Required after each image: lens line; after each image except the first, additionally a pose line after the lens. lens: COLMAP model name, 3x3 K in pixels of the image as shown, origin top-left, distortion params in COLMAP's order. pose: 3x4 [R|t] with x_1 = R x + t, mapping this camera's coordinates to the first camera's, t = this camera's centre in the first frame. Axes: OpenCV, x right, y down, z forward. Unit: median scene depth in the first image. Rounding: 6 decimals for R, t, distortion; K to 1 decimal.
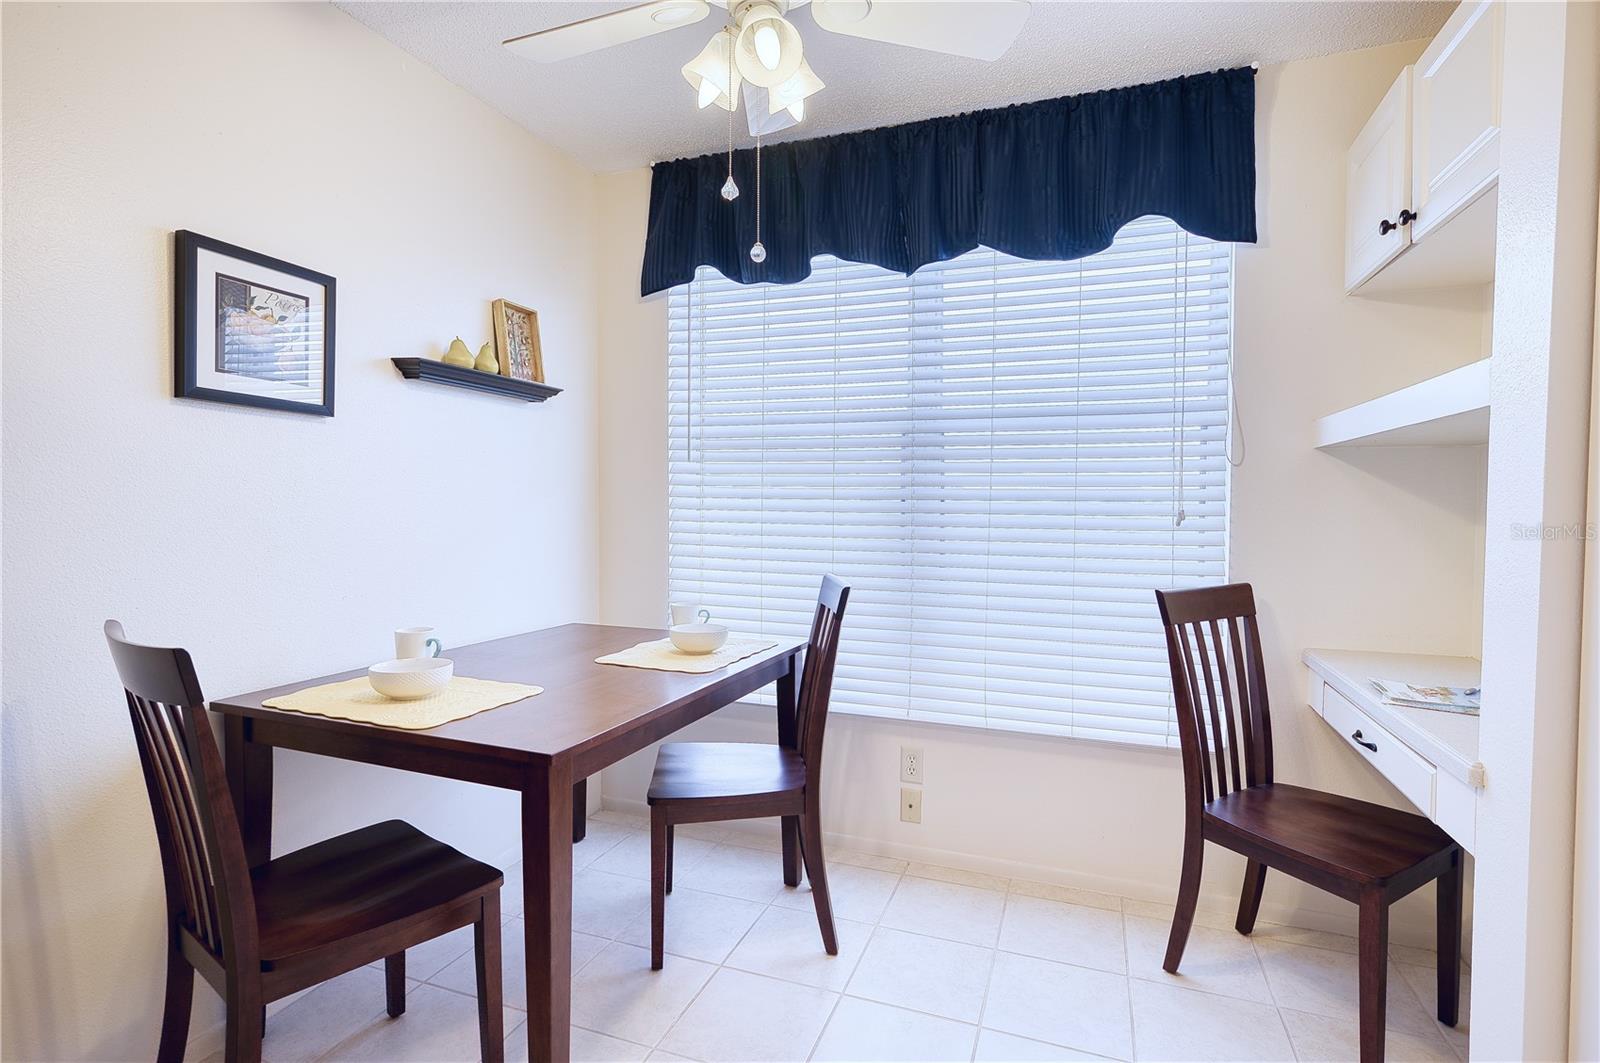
lens RADIAL K [[769.1, 0, 800.0], [0, 769.1, 531.5], [0, 0, 1]] dist [0.002293, 0.000619]
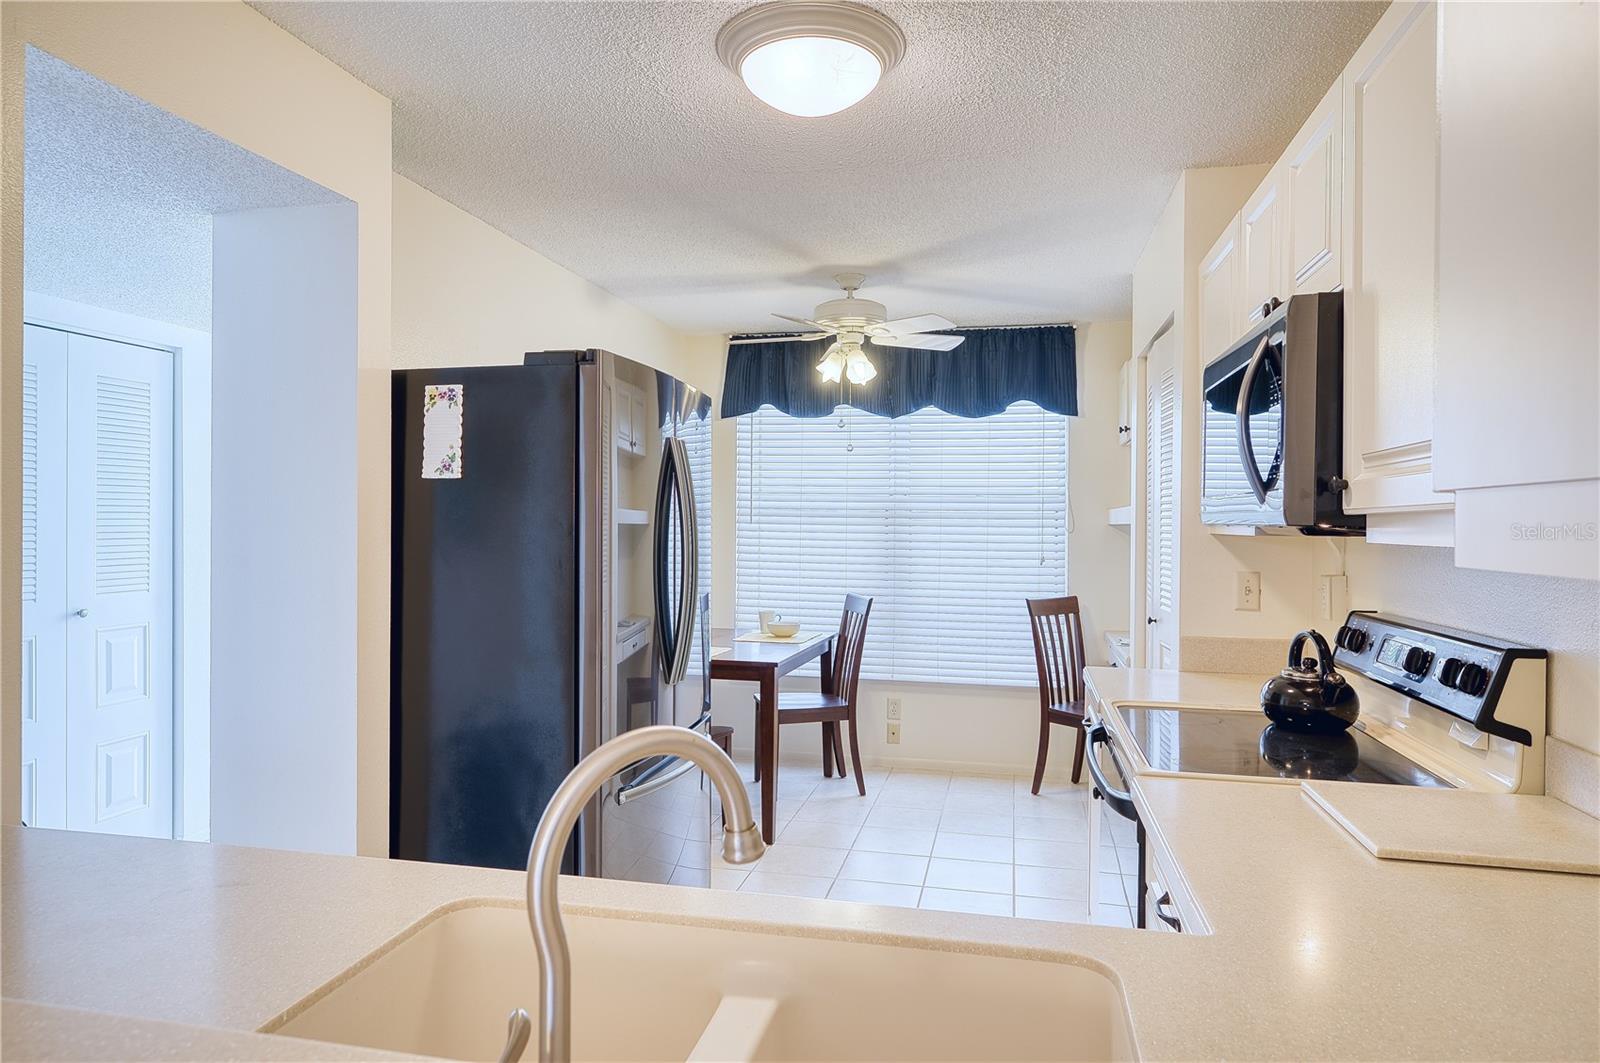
lens RADIAL K [[962.2, 0, 800.0], [0, 962.2, 531.5], [0, 0, 1]] dist [-0.000294, -0.000105]
pose [[0.990333, 0.002137, 0.138694, -0.400641], [0.001558, 0.999647, -0.026528, -0.028030], [-0.138701, 0.026488, 0.989980, -1.206726]]
